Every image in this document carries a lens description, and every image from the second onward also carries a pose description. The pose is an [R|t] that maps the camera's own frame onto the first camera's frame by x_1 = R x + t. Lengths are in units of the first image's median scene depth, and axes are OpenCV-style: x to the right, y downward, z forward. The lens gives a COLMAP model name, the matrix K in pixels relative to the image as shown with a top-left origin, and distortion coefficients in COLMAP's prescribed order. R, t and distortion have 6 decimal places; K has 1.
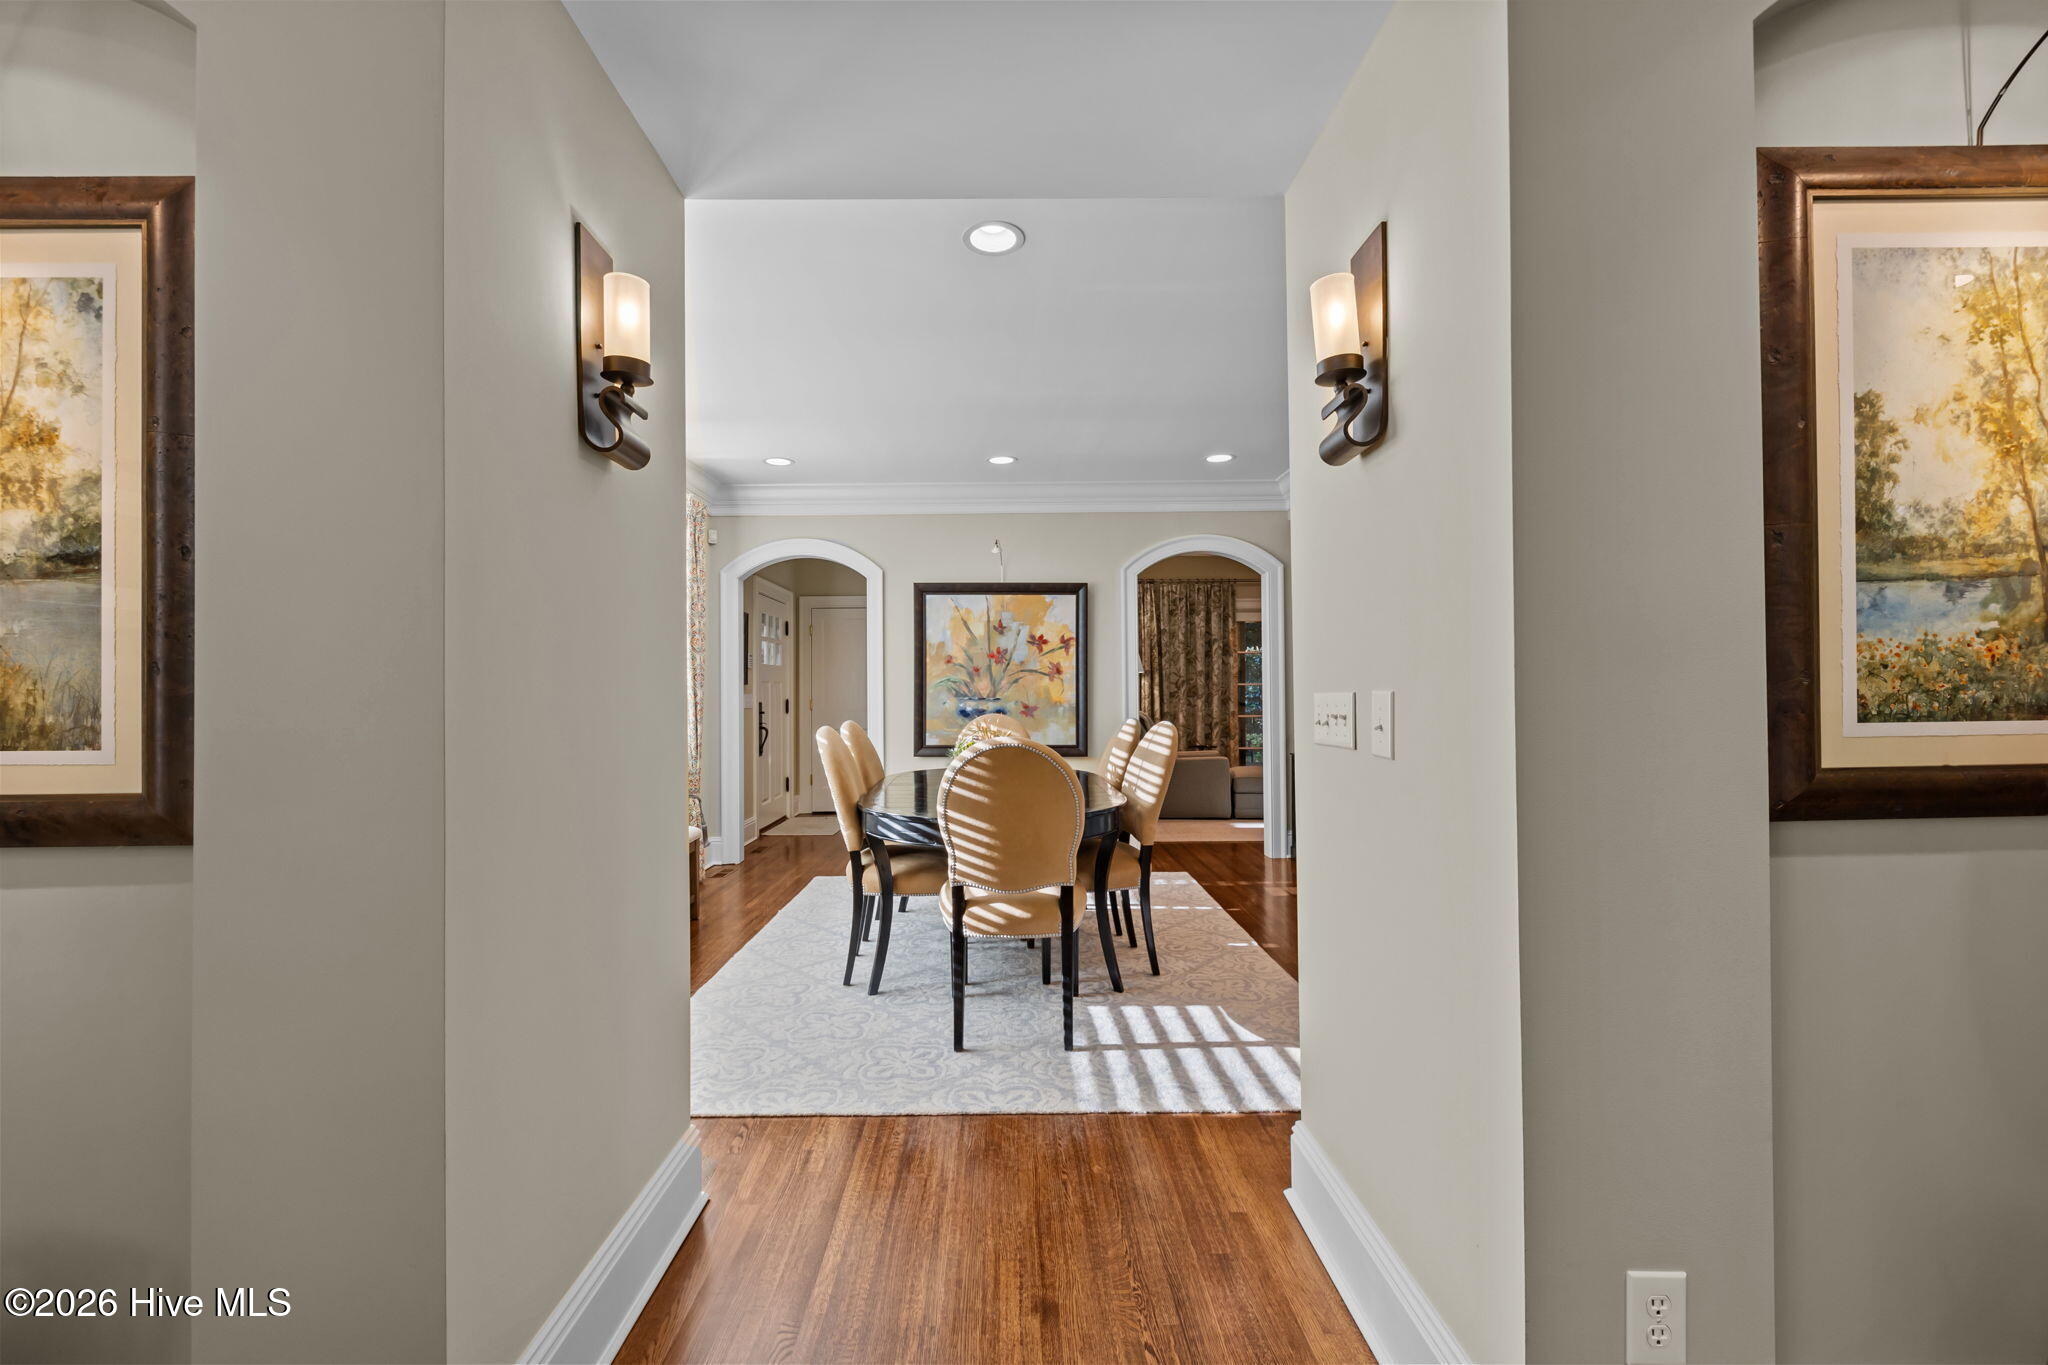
lens RADIAL K [[801.1, 0, 1010.6], [0, 801.1, 684.1], [0, 0, 1]] dist [0.011246, -0.006829]
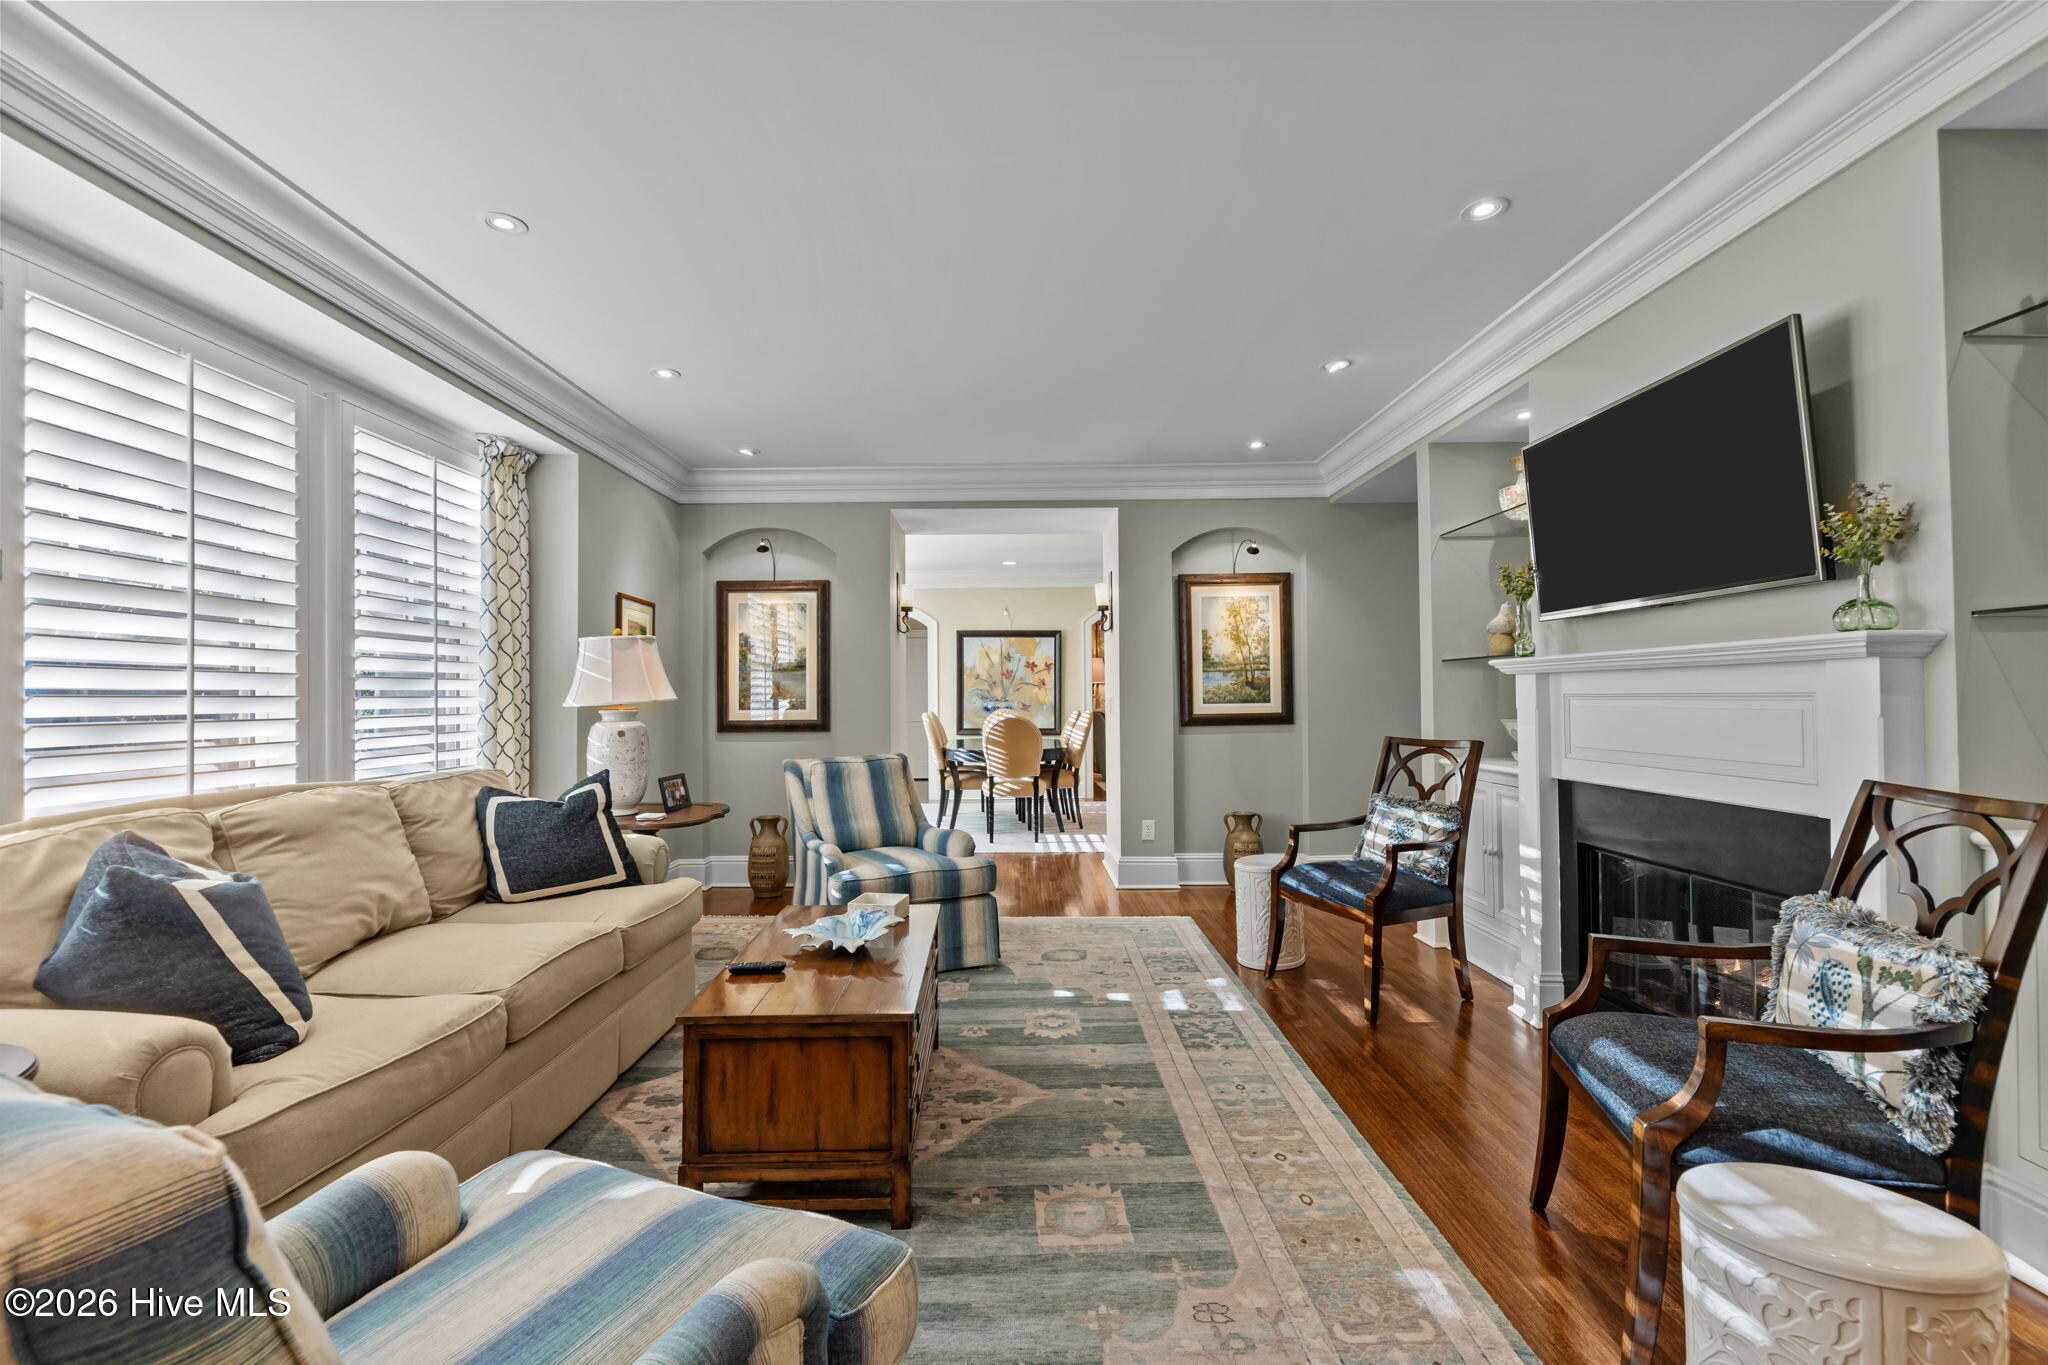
lens RADIAL K [[801.1, 0, 1010.6], [0, 801.1, 684.1], [0, 0, 1]] dist [0.011246, -0.006829]
pose [[0.999966, 0.000232, -0.008196, 0.014865], [-0.000297, 0.999968, -0.007981, -0.011487], [0.008194, 0.007983, 0.999935, -1.535968]]
